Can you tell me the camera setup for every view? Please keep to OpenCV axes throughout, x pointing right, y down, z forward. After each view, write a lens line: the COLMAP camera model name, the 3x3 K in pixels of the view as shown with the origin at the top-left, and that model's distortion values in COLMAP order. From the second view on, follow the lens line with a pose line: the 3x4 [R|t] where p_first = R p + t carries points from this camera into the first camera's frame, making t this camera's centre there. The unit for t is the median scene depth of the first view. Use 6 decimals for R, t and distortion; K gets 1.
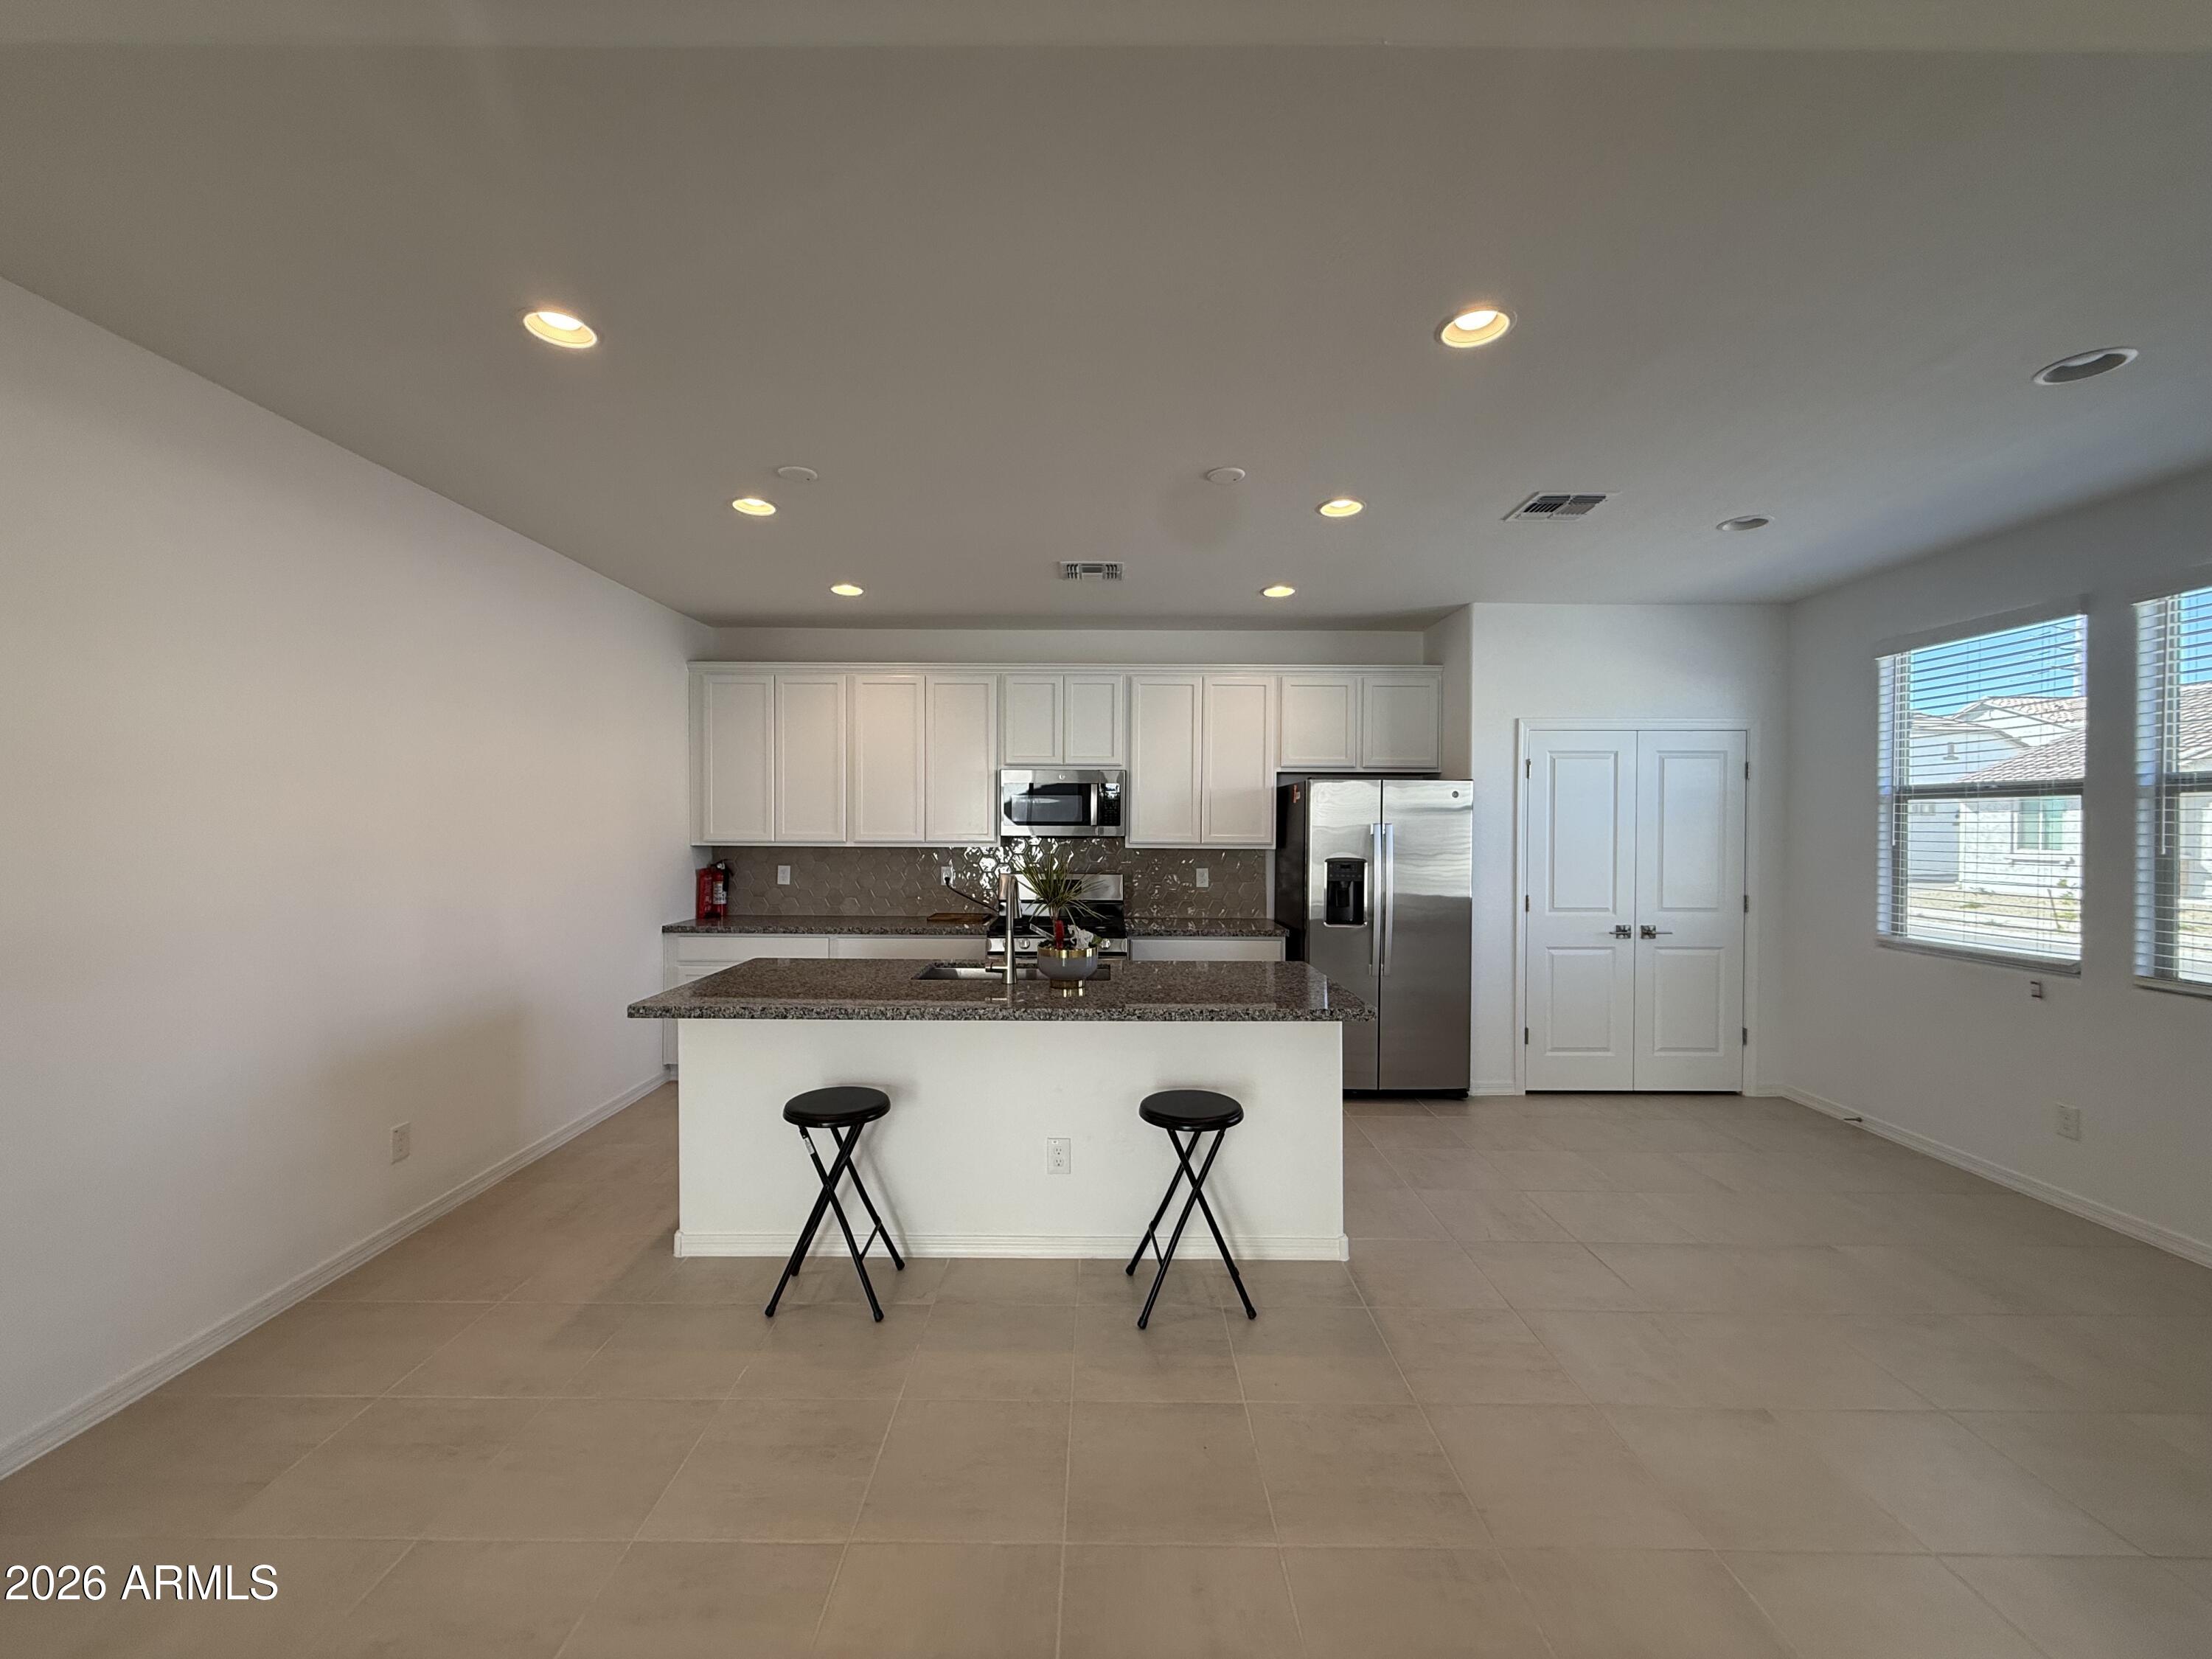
lens RADIAL K [[882.2, 0, 1104.7], [0, 882.2, 833.6], [0, 0, 1]] dist [-0.000293, -0.000037]
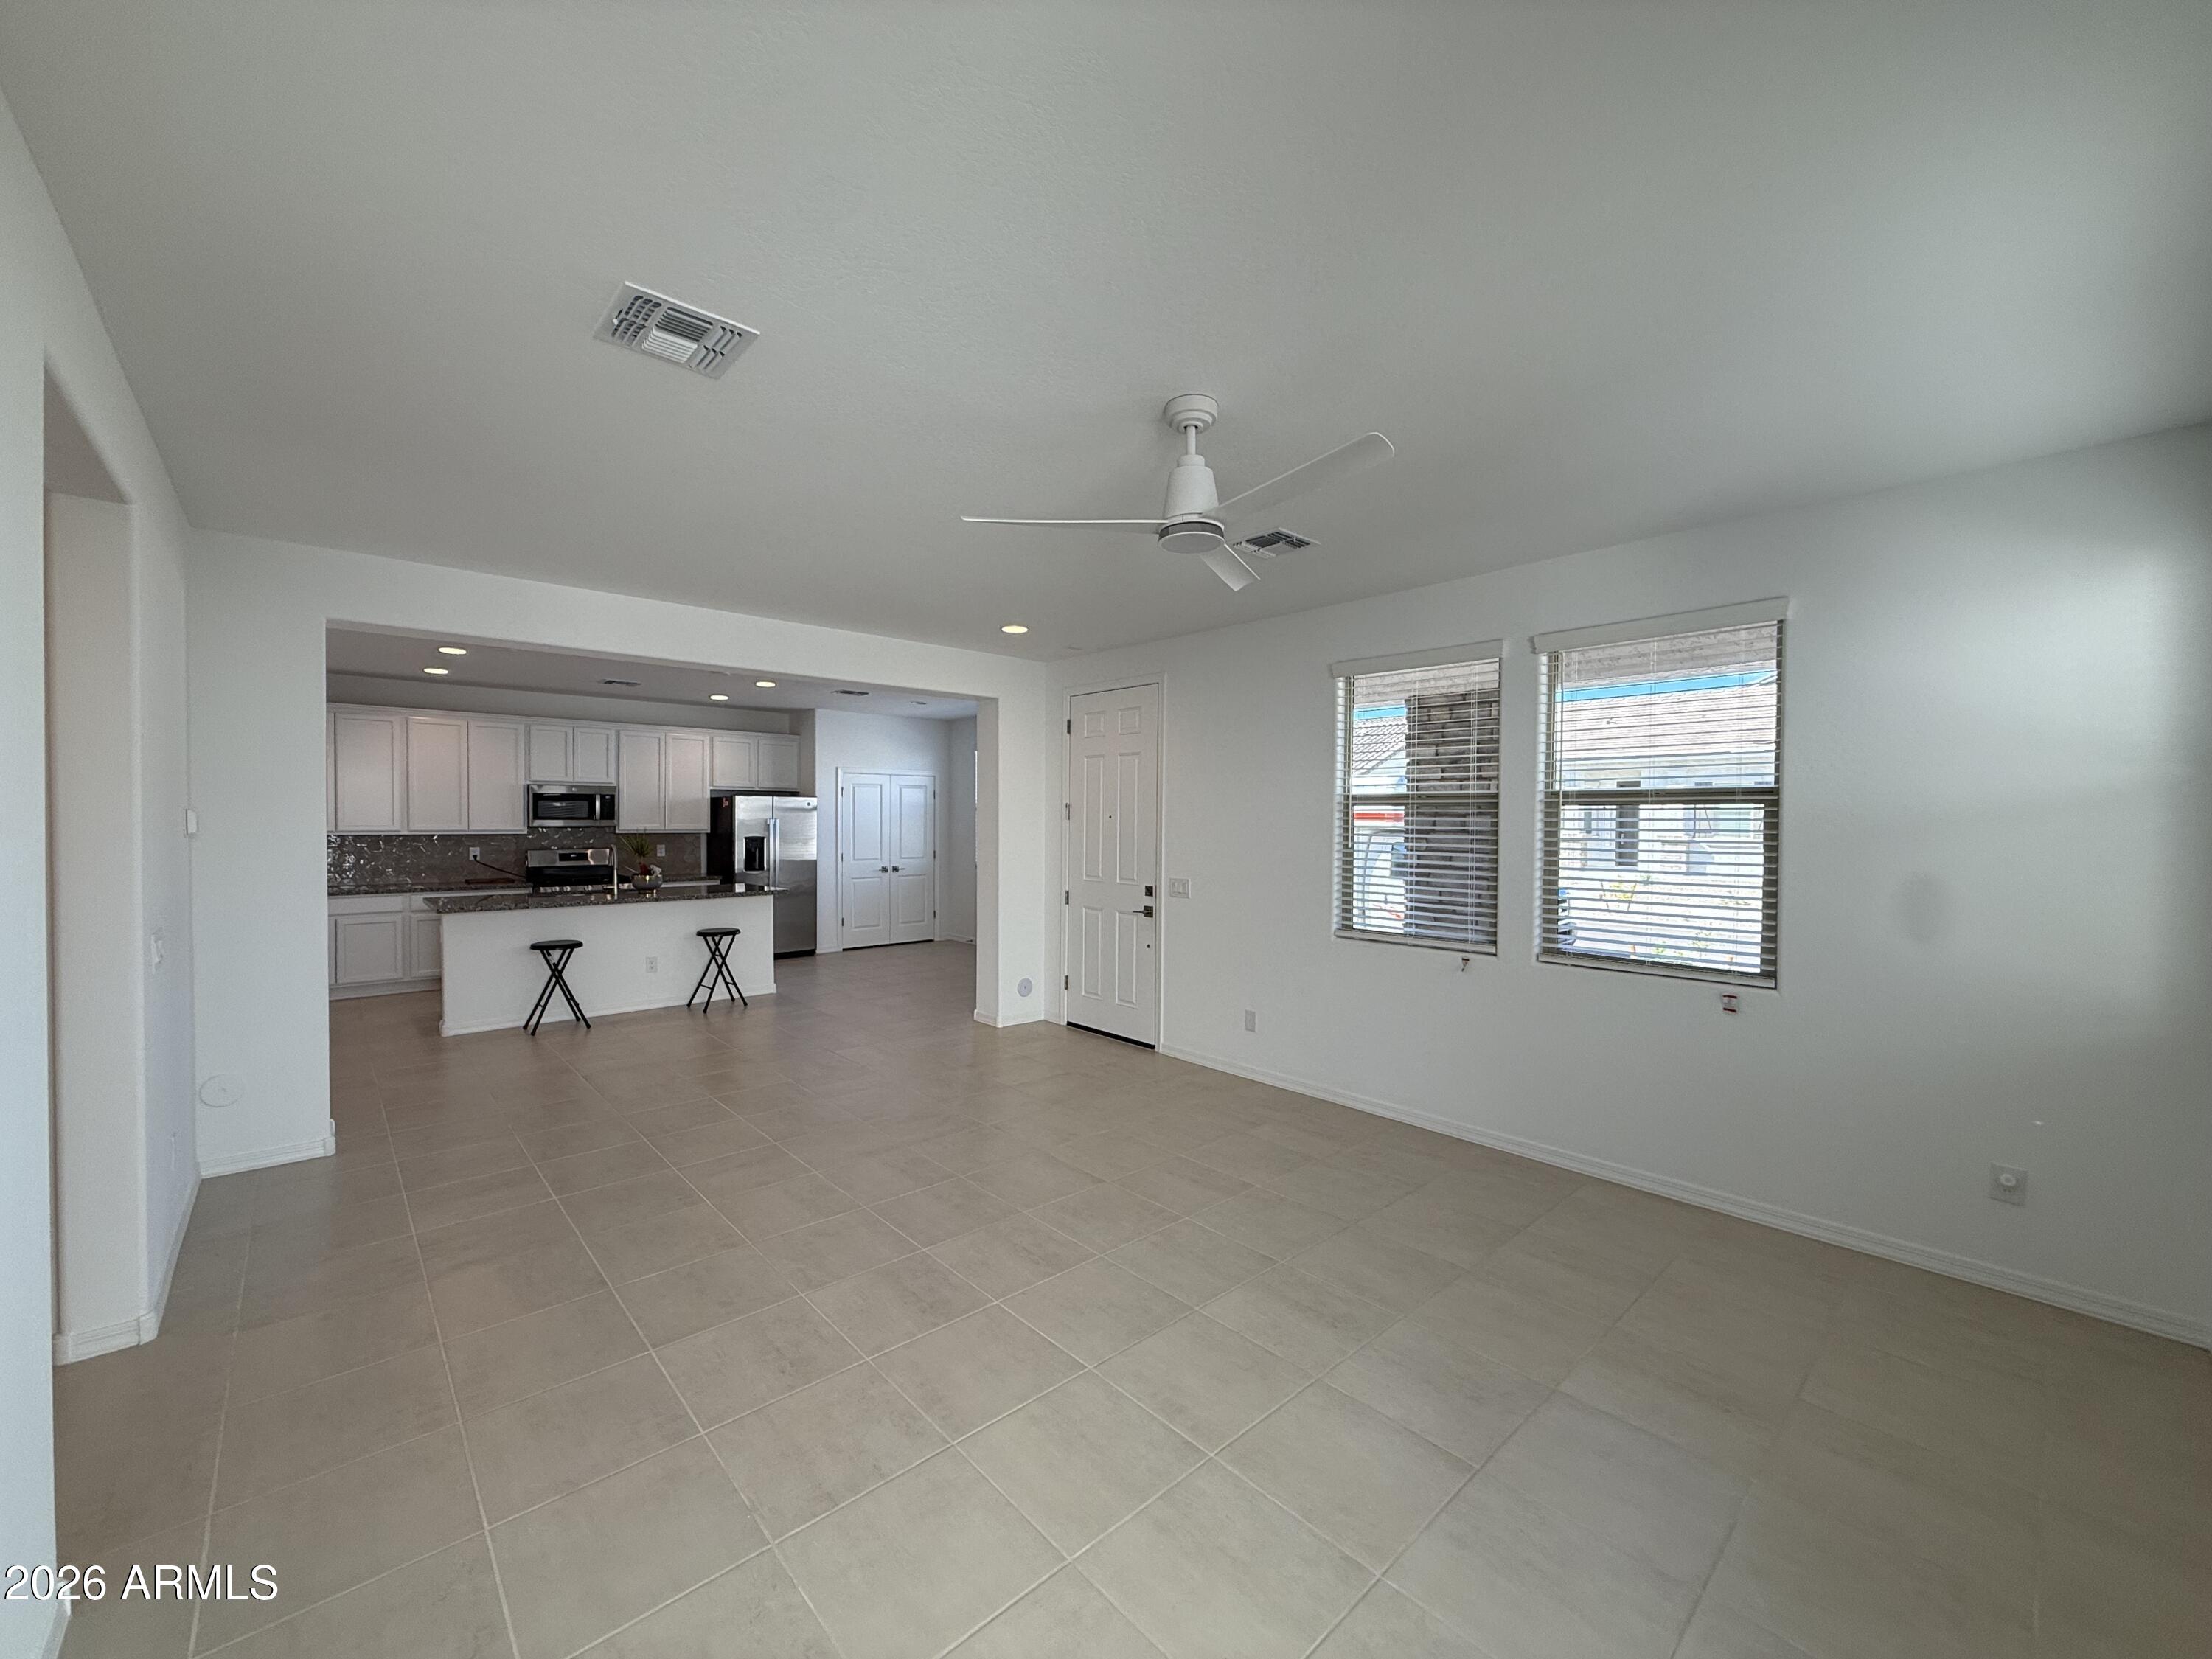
lens RADIAL K [[882.2, 0, 1102.4], [0, 882.2, 833.5], [0, 0, 1]] dist [-0.000293, -0.000037]
pose [[0.733018, -0.011076, 0.680119, -0.458826], [0.006683, 0.999936, 0.009081, 0.009028], [-0.680176, -0.002111, 0.733045, -0.887875]]
